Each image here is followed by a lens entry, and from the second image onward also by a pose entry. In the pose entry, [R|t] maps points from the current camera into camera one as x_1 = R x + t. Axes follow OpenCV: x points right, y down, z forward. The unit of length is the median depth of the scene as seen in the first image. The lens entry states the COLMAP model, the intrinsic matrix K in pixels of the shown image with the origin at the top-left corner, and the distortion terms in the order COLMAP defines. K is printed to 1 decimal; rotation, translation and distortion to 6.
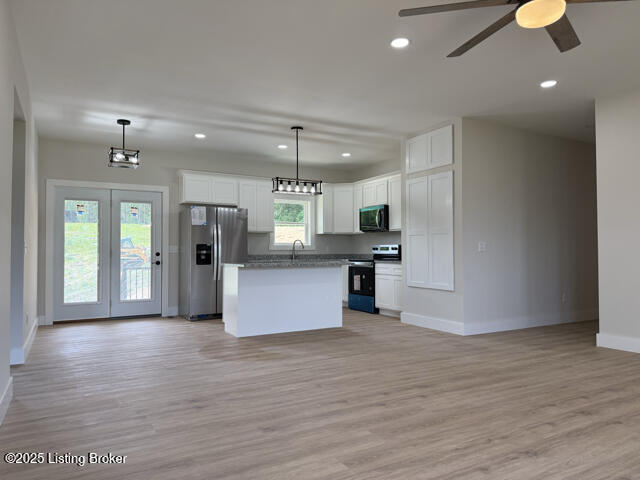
lens RADIAL K [[445.8, 0, 320.0], [0, 445.8, 240.0], [0, 0, 1]] dist [0.065776, -0.061526]
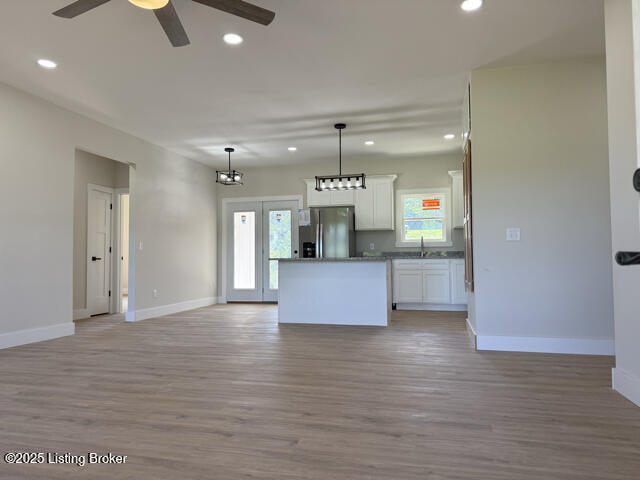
lens RADIAL K [[445.8, 0, 320.0], [0, 445.8, 240.0], [0, 0, 1]] dist [0.065776, -0.061526]
pose [[0.716781, -0.030958, -0.696611, 0.601128], [0.024075, 0.999517, -0.019647, 0.029019], [0.696883, -0.002688, 0.717180, 0.231519]]
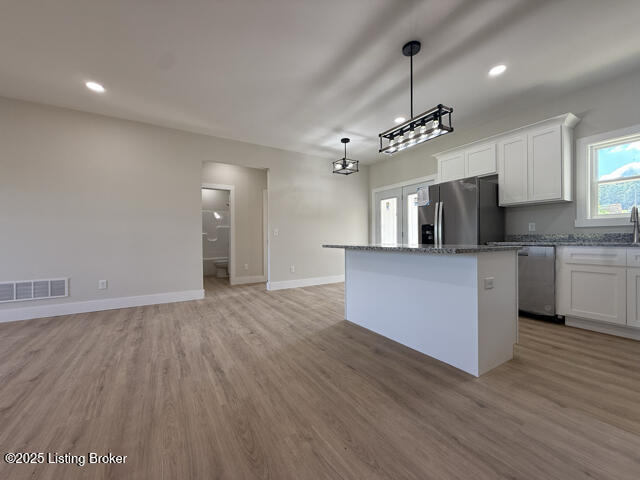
lens RADIAL K [[252.2, 0, 320.0], [0, 252.2, 240.0], [0, 0, 1]] dist [0.001502, 0.000198]
pose [[0.034765, 0.010983, -0.999335, 0.318744], [0.035838, 0.999283, 0.012229, 0.030998], [0.998753, -0.036240, 0.034347, 0.816280]]
